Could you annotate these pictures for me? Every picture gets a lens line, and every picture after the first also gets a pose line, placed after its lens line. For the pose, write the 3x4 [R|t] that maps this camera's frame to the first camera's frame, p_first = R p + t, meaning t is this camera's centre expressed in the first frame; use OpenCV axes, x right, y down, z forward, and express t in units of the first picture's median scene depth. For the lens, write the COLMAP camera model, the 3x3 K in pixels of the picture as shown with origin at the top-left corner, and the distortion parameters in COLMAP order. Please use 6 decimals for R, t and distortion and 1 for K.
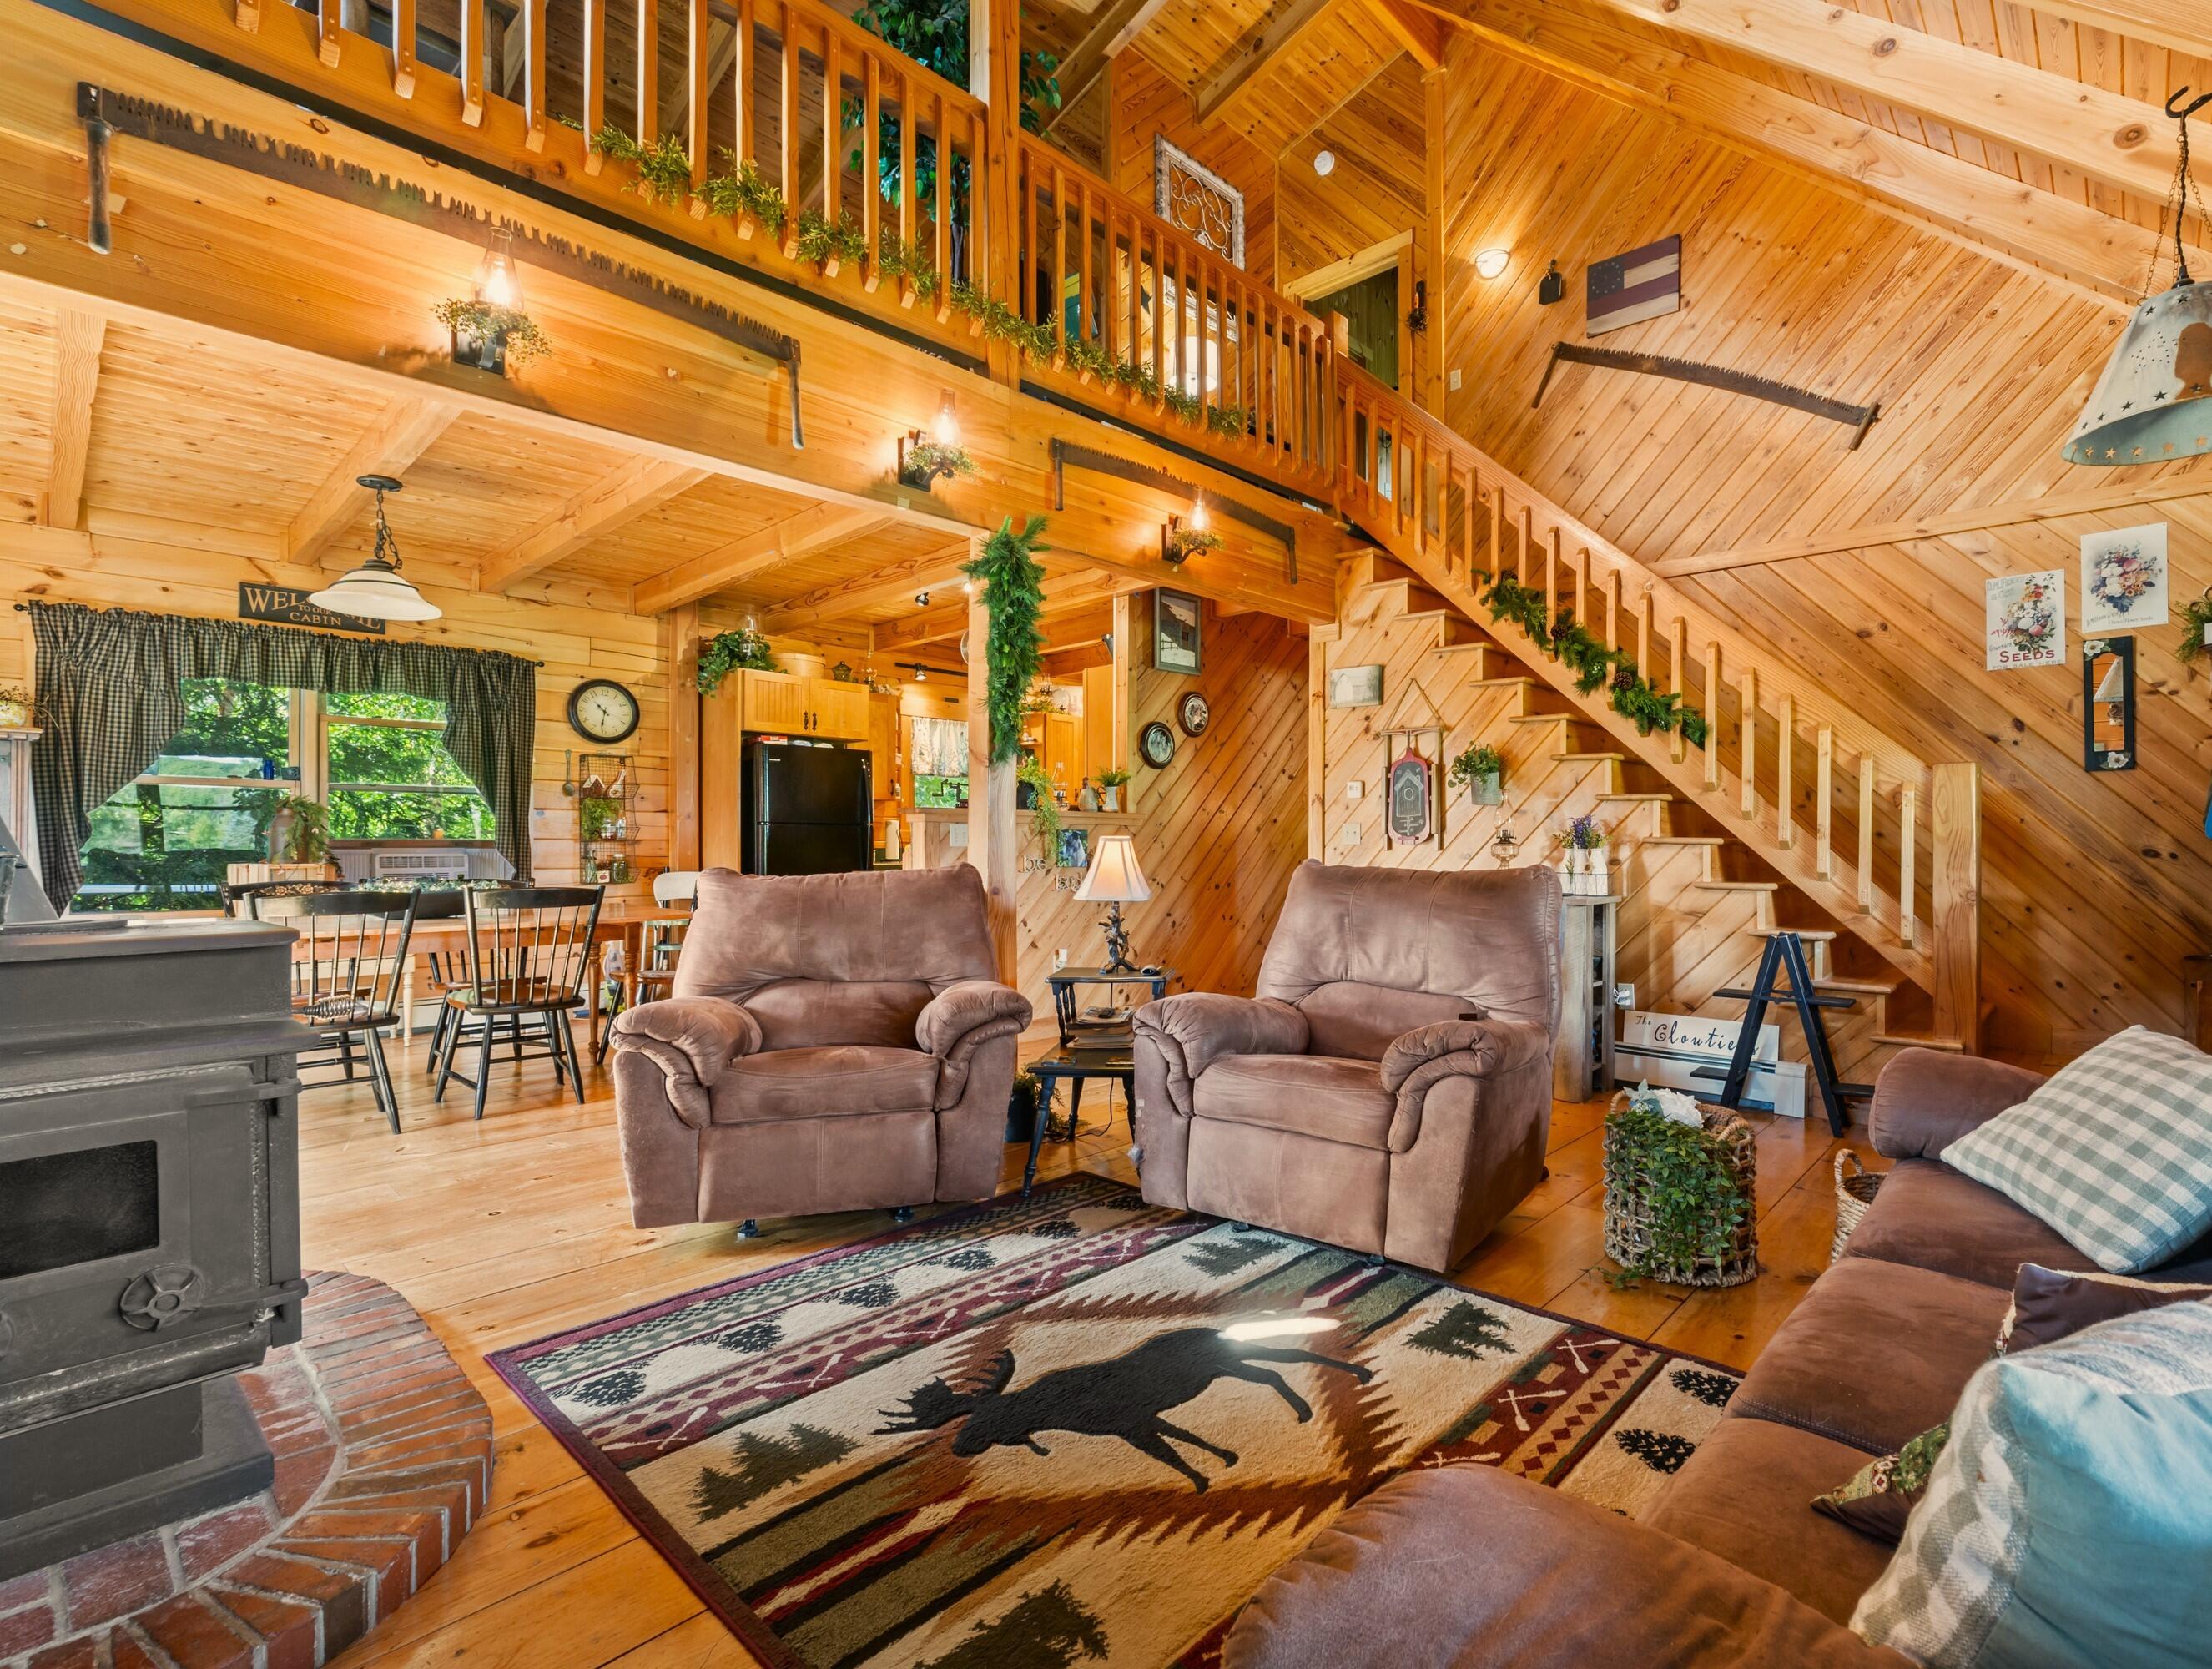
lens RADIAL K [[1033.1, 0, 1231.0], [0, 1033.1, 839.8], [0, 0, 1]] dist [-0.002866, -0.000863]
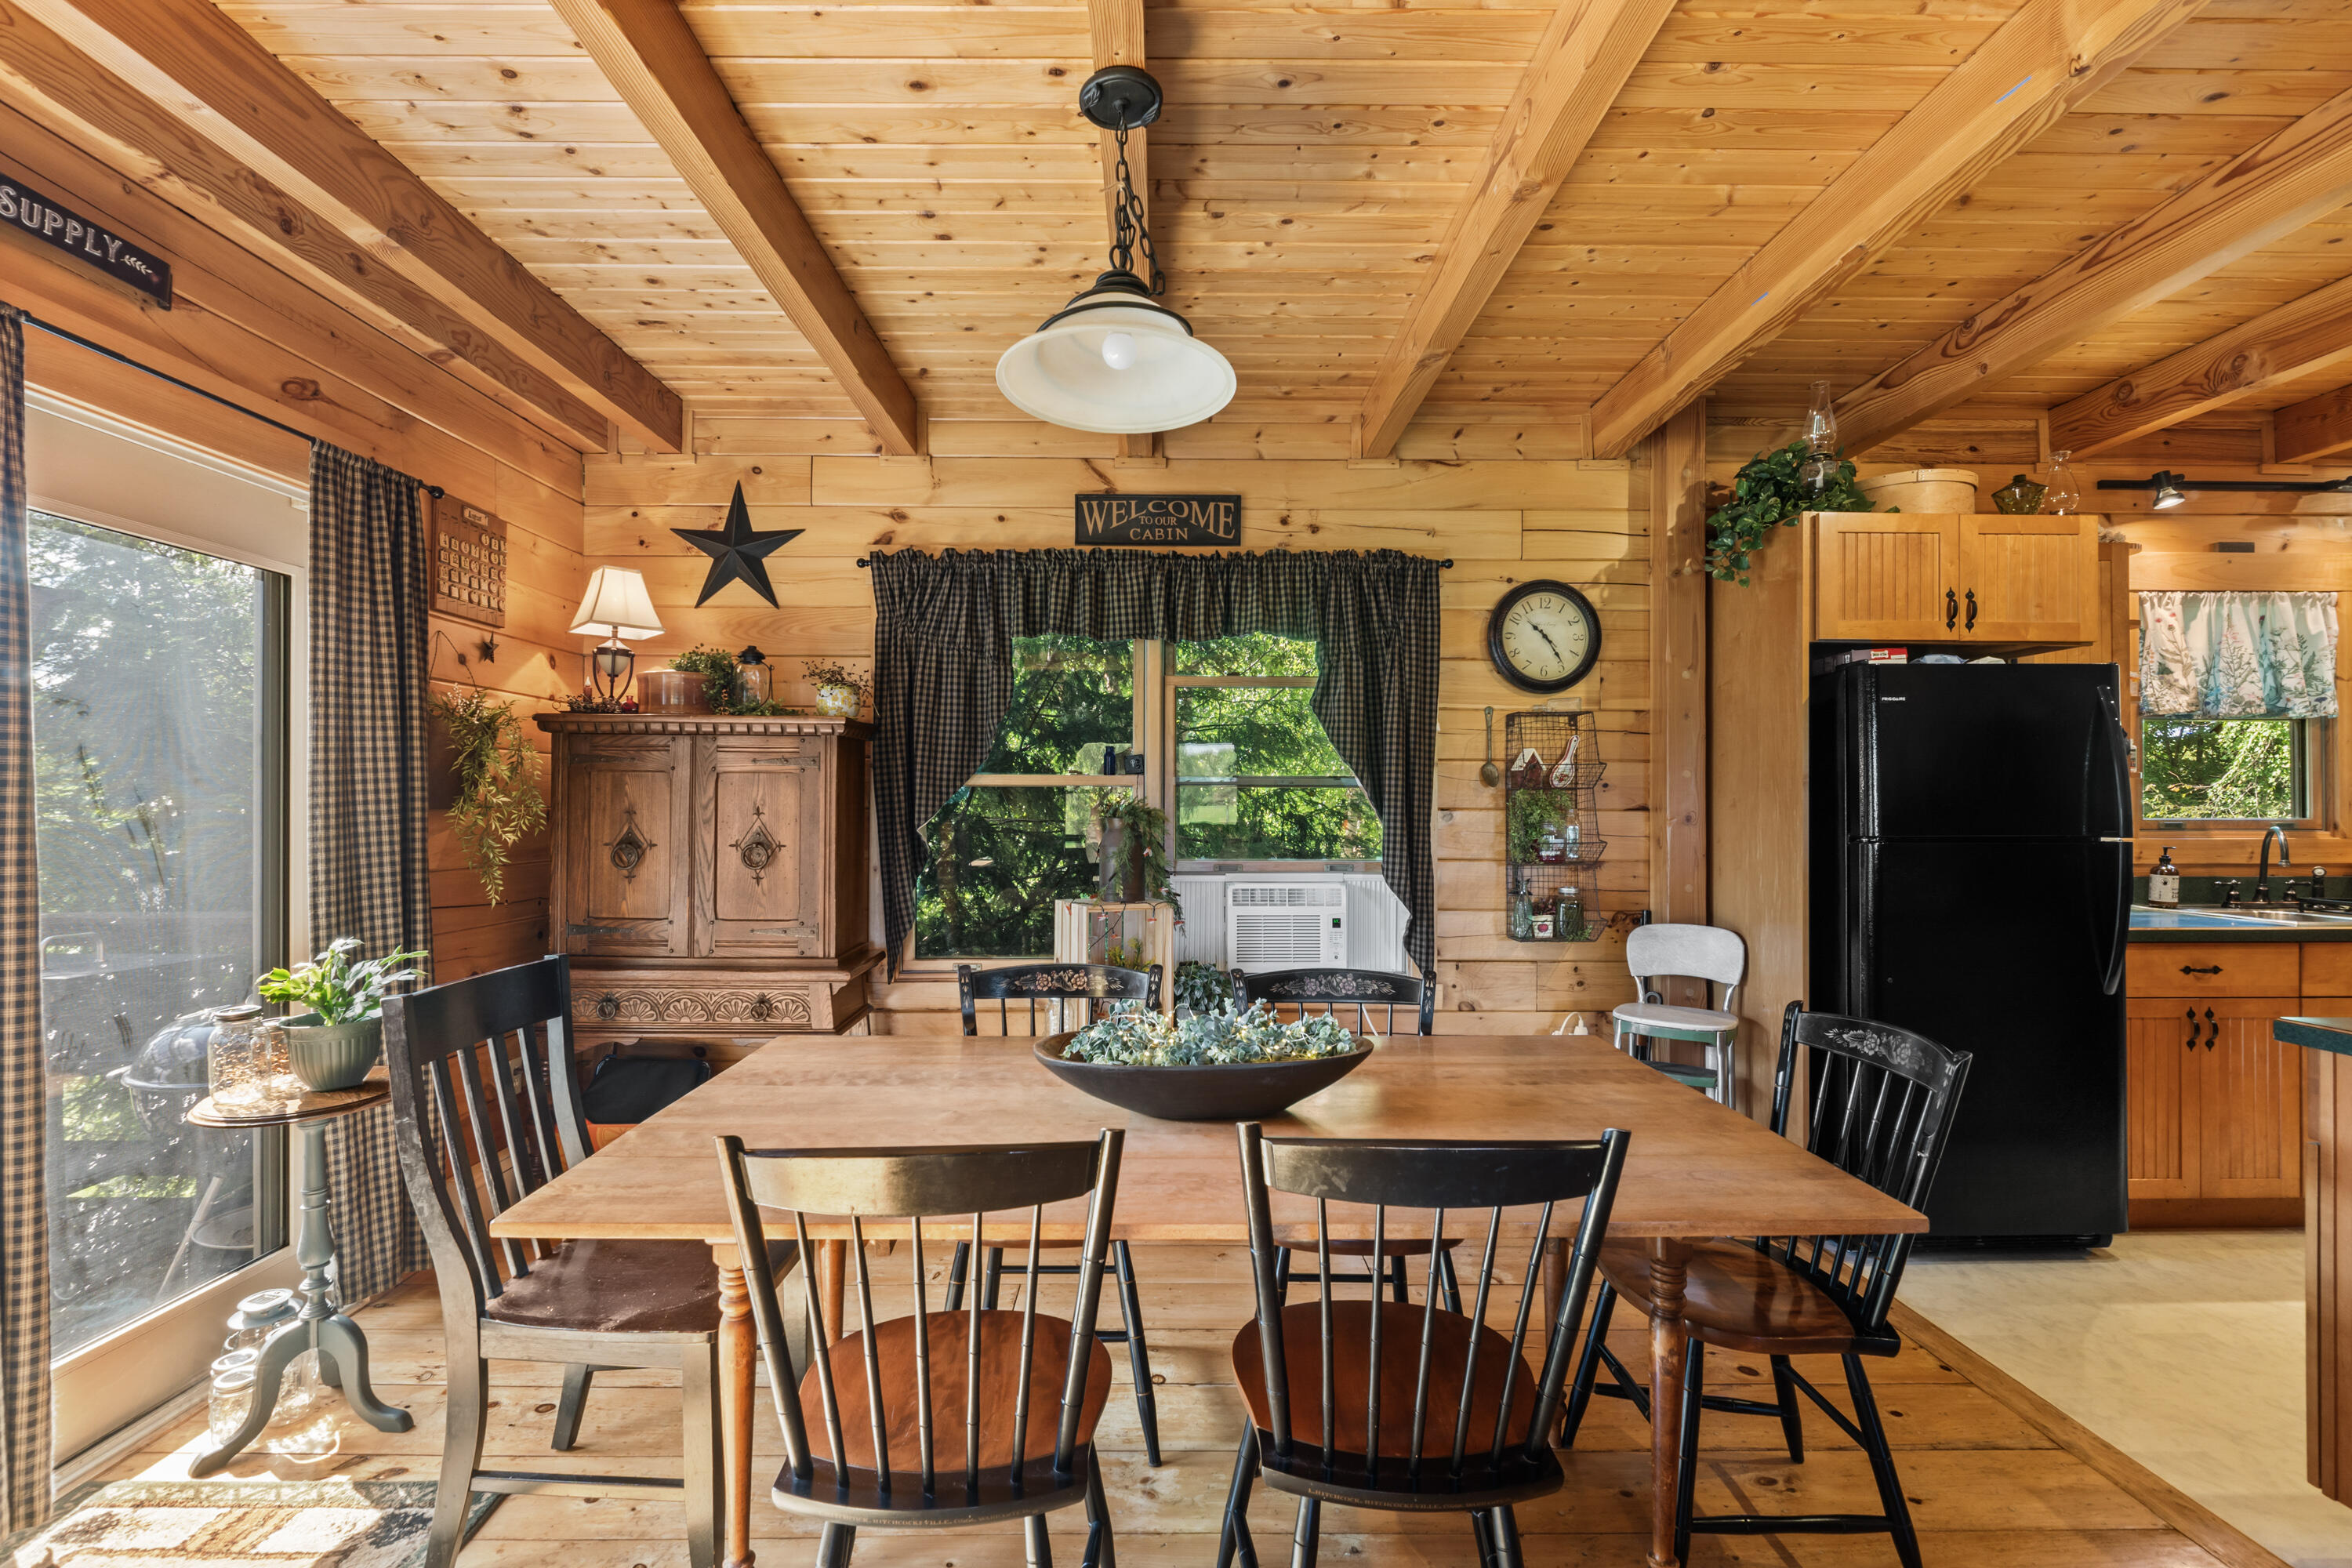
lens RADIAL K [[1054.3, 0, 1164.3], [0, 1054.3, 801.2], [0, 0, 1]] dist [-0.008380, 0.002587]
pose [[0.657244, -0.002530, -0.753674, -0.333514], [0.001420, 0.999997, -0.002118, -0.034824], [0.753677, 0.000322, 0.657245, 0.498997]]
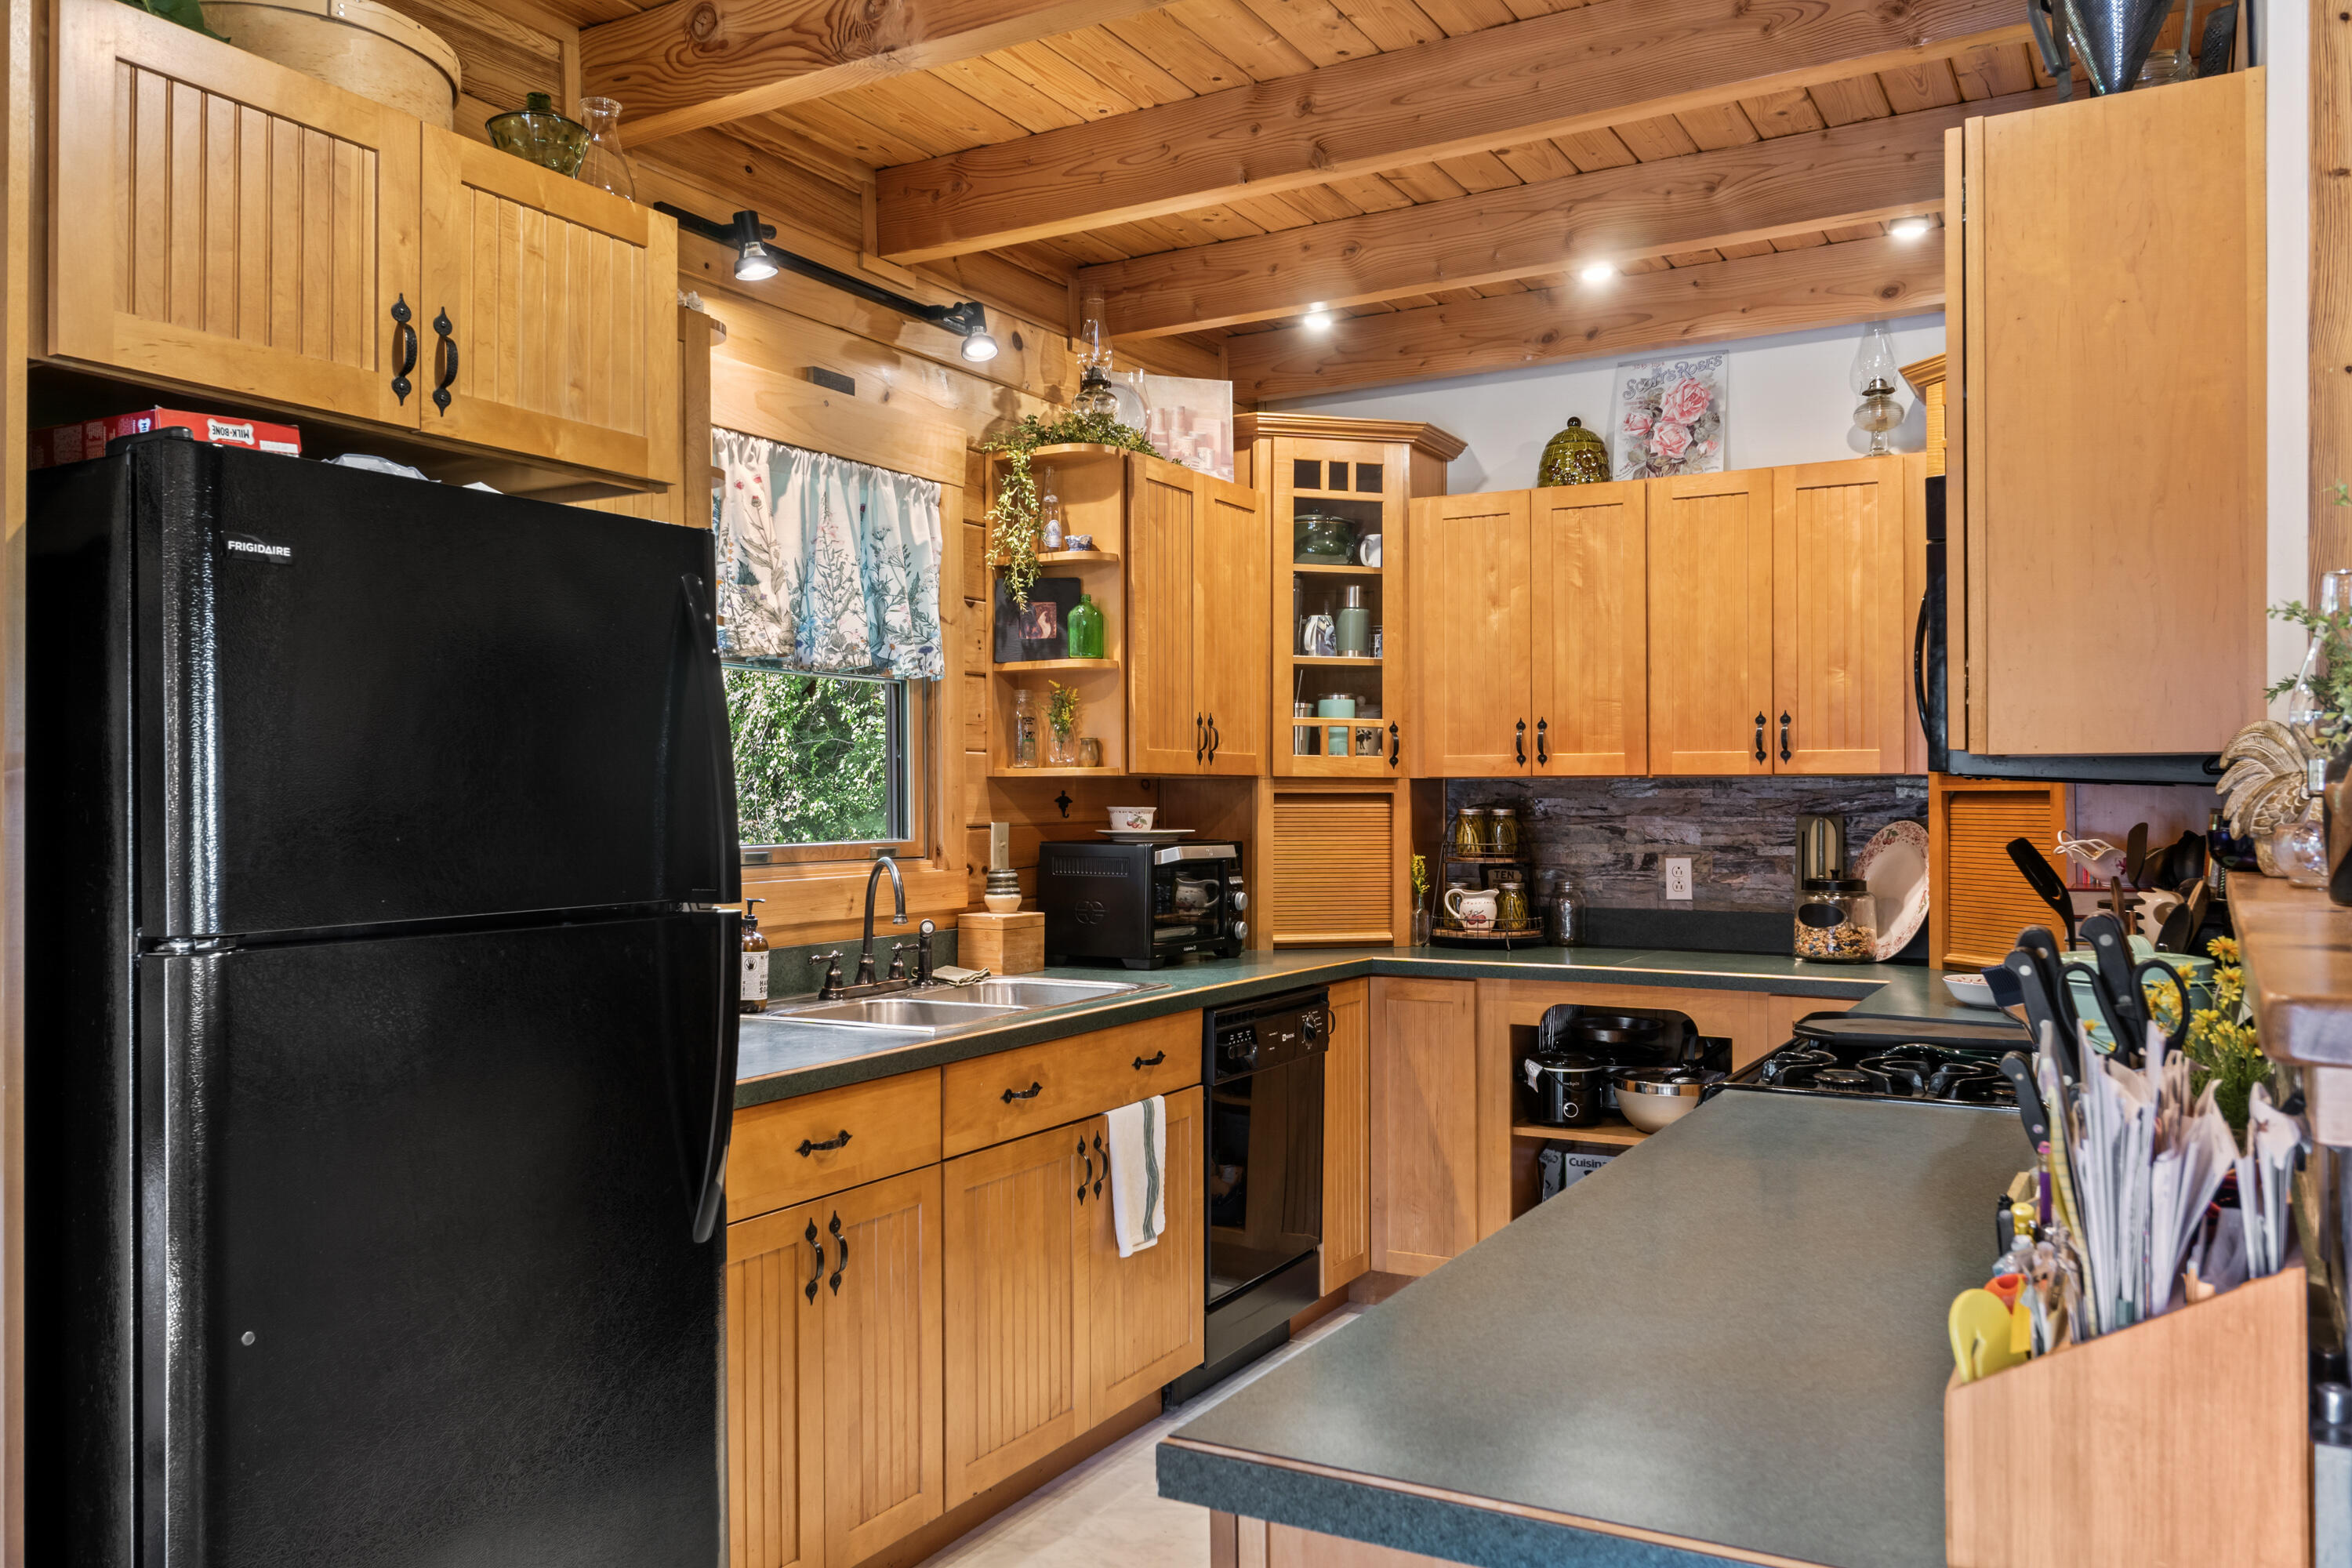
lens RADIAL K [[1816.3, 0, 1219.0], [0, 1816.3, 784.8], [0, 0, 1]] dist [-0.005653, 0.002420]
pose [[0.978560, -0.002752, 0.205945, -0.385574], [0.004010, 0.999976, -0.005694, -0.041413], [-0.205925, 0.006398, 0.978547, 0.753066]]
